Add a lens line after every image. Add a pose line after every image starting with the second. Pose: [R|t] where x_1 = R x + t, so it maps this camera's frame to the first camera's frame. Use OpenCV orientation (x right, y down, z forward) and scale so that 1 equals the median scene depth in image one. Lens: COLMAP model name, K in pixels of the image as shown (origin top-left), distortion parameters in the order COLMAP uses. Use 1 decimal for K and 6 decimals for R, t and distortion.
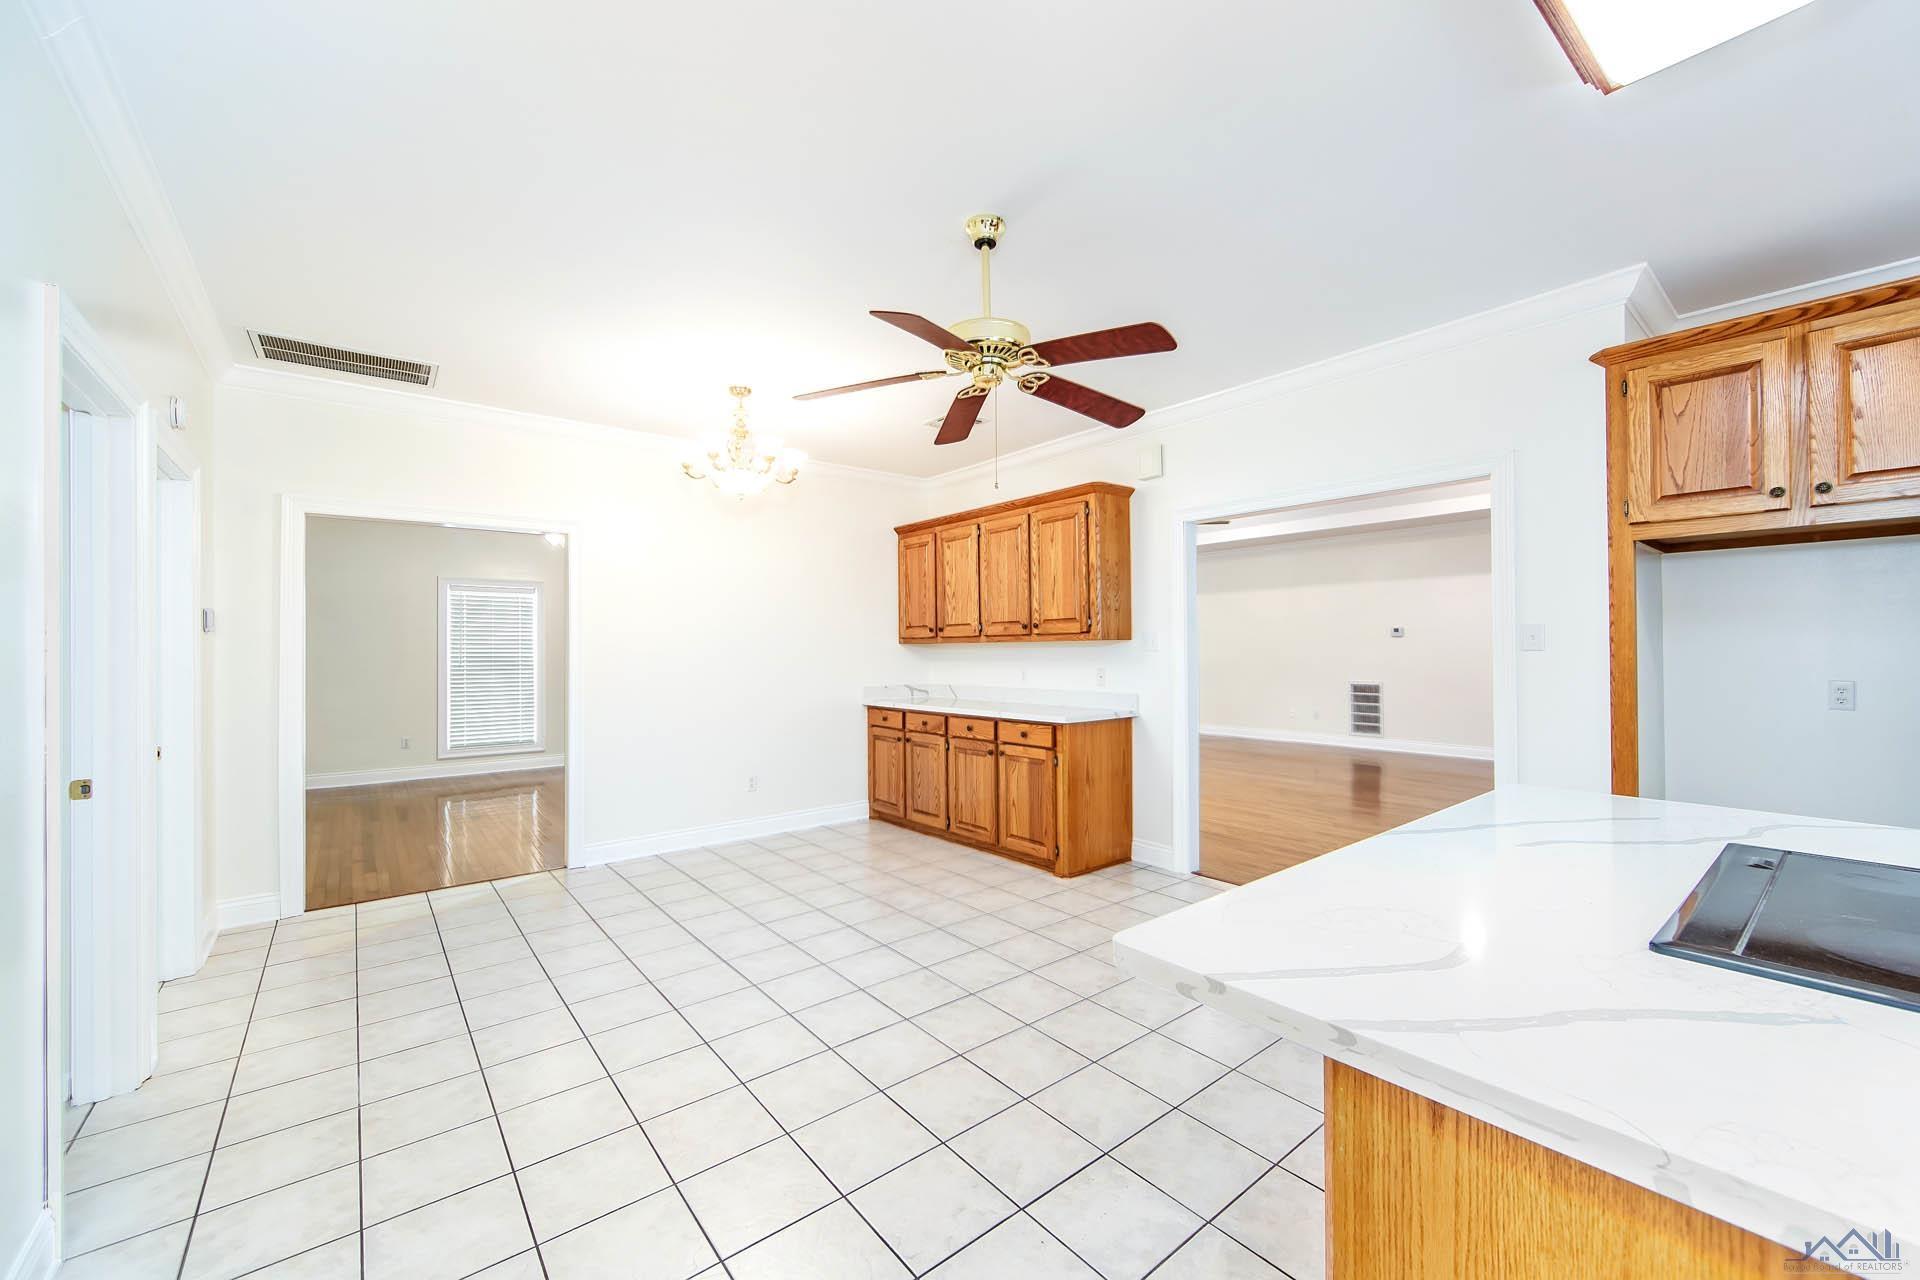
lens RADIAL K [[756.1, 0, 968.3], [0, 756.1, 635.2], [0, 0, 1]] dist [0.002129, 0.000056]
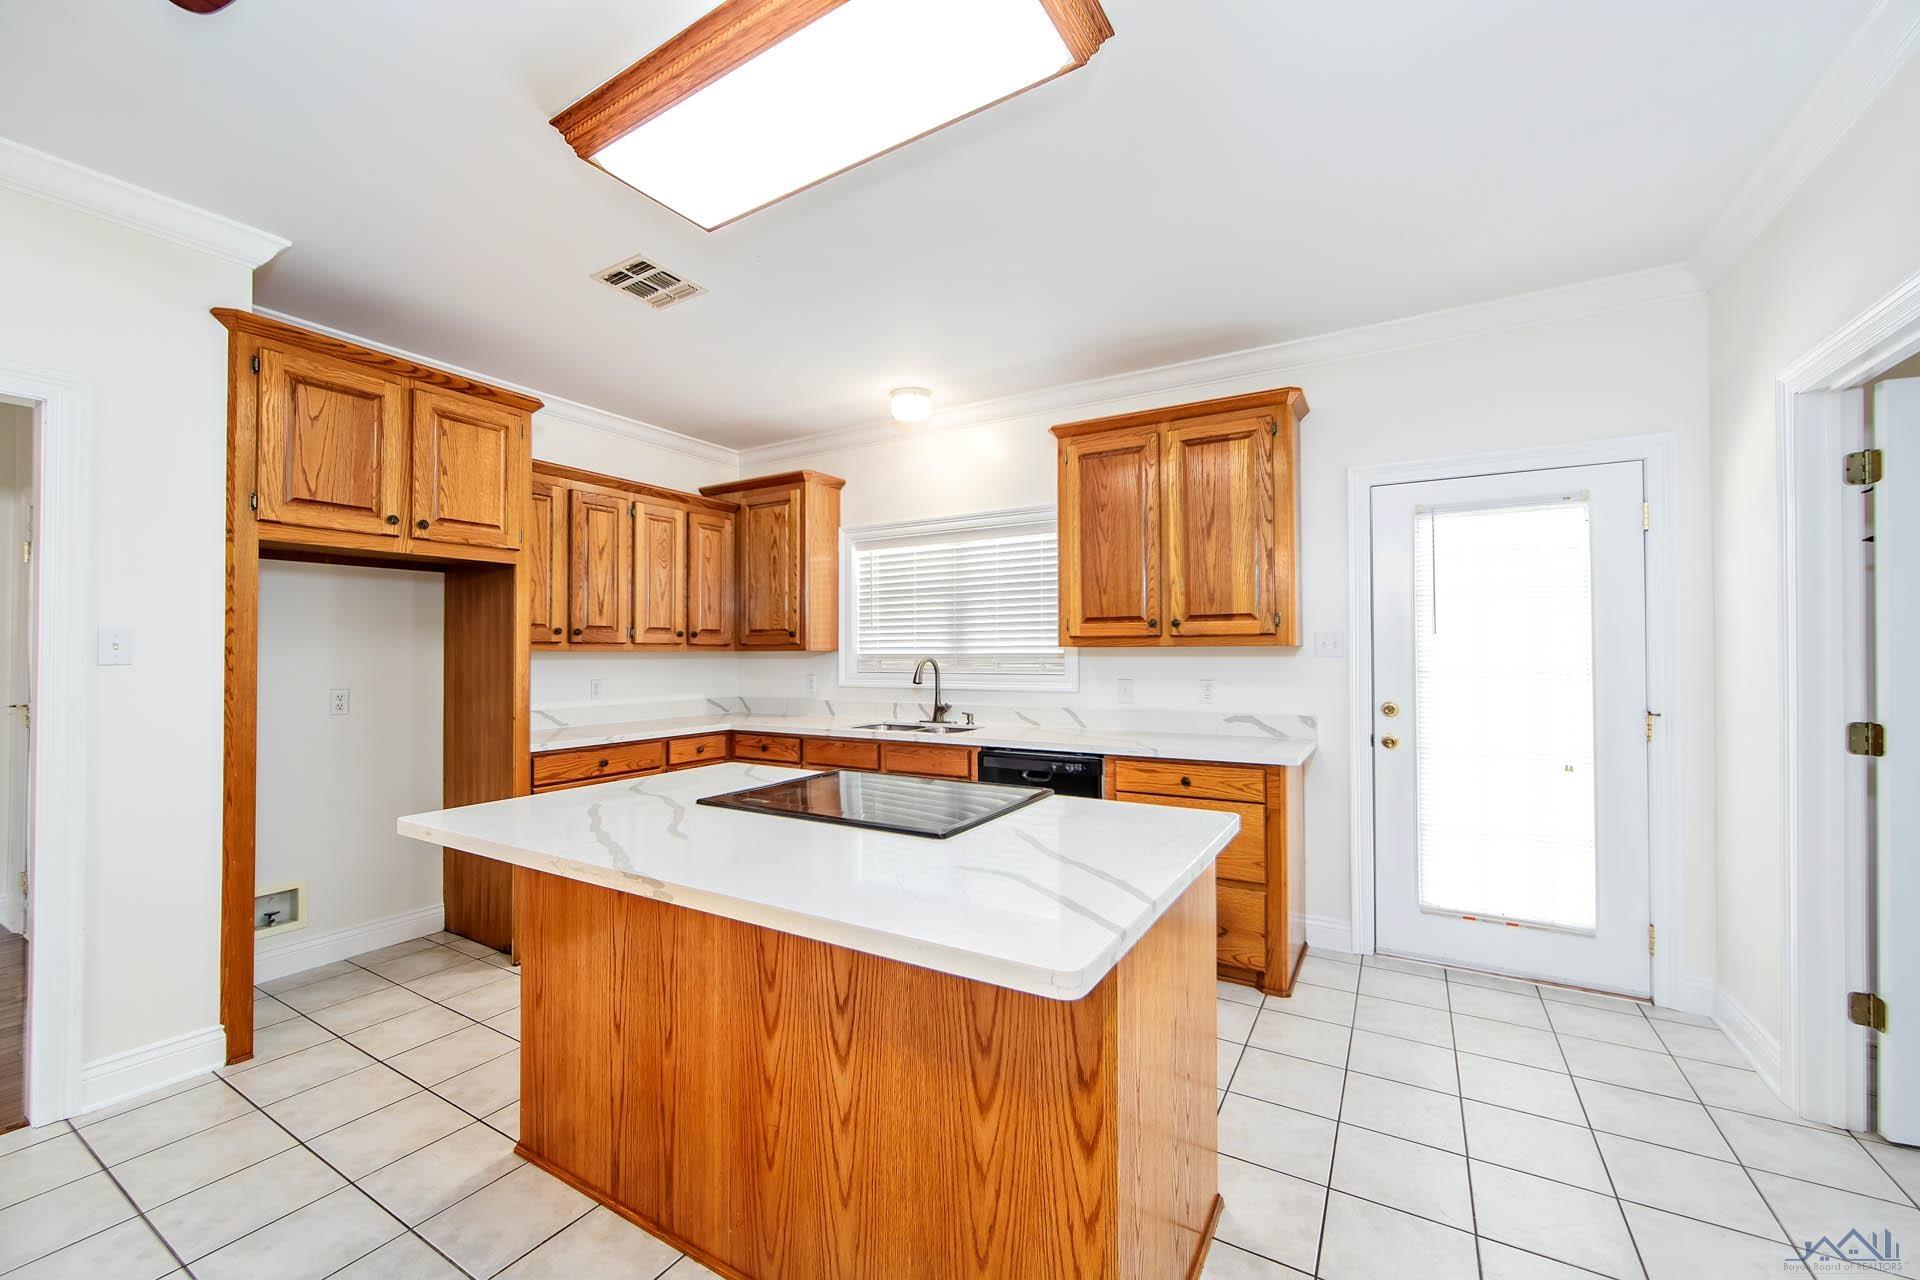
lens RADIAL K [[756.1, 0, 961.4], [0, 756.1, 640.2], [0, 0, 1]] dist [0.002129, 0.000056]
pose [[-0.335540, 0.022800, 0.941750, -0.246371], [-0.010097, 0.999563, -0.027797, 0.009979], [-0.941972, -0.018835, -0.335163, 0.558368]]
